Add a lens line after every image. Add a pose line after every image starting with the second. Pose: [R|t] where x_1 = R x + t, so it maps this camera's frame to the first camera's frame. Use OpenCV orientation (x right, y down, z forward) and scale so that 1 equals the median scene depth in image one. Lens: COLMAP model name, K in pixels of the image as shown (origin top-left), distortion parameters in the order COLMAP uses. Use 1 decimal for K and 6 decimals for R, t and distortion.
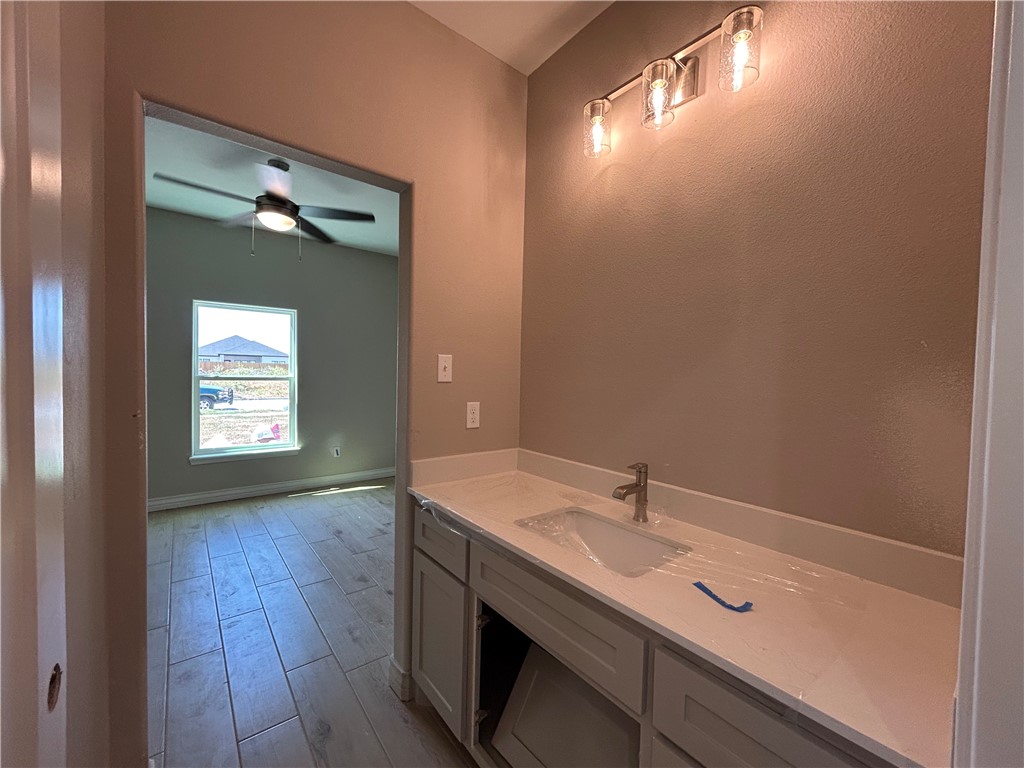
lens RADIAL K [[414.8, 0, 511.1], [0, 414.8, 383.7], [0, 0, 1]] dist [0.001721, 0.000942]
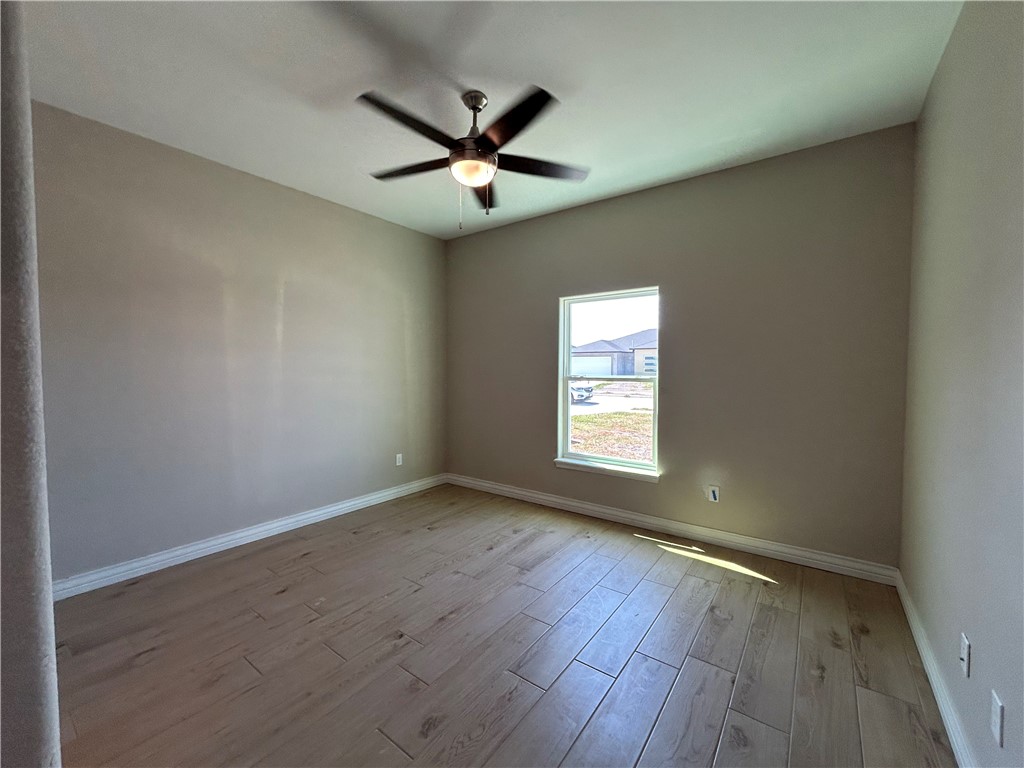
lens RADIAL K [[414.8, 0, 511.1], [0, 414.8, 383.7], [0, 0, 1]] dist [0.001721, 0.000942]
pose [[0.247534, 0.009141, -0.968836, 0.139459], [-0.019973, 0.999791, 0.004330, -0.002795], [0.968673, 0.018279, 0.247665, 0.605320]]
